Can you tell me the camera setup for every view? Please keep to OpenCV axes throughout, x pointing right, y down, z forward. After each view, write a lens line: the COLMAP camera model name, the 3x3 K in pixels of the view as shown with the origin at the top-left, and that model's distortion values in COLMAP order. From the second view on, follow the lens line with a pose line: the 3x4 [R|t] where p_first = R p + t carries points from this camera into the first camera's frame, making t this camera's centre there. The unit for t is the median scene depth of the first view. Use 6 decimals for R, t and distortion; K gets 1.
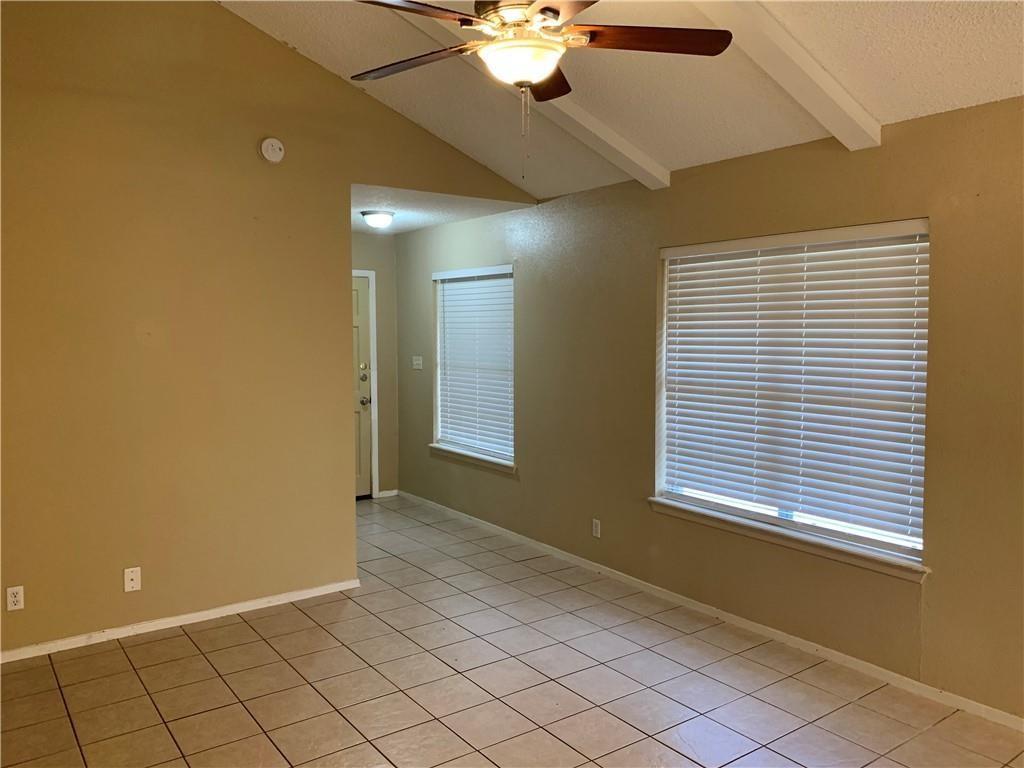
lens RADIAL K [[784.6, 0, 509.9], [0, 784.6, 384.8], [0, 0, 1]] dist [0.032895, -0.044162]
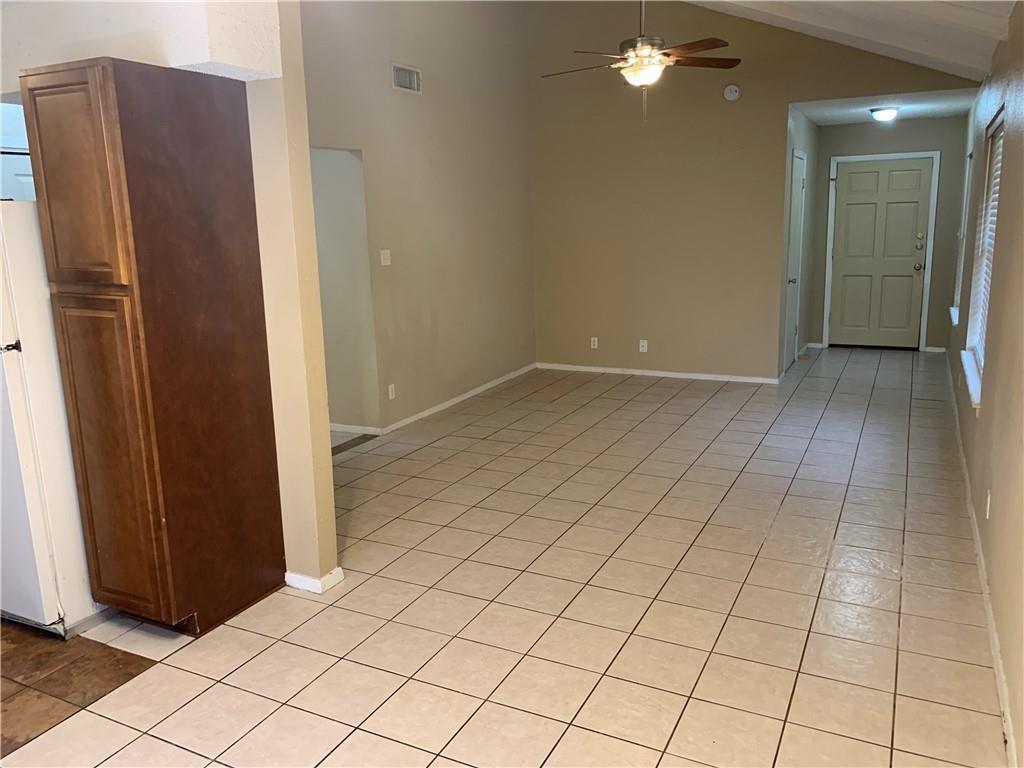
lens RADIAL K [[784.6, 0, 510.0], [0, 784.6, 376.6], [0, 0, 1]] dist [0.032895, -0.044162]
pose [[0.466408, 0.171573, -0.867771, 0.705807], [-0.042351, 0.984215, 0.171833, 0.006410], [0.883555, -0.043393, 0.466312, -0.111540]]
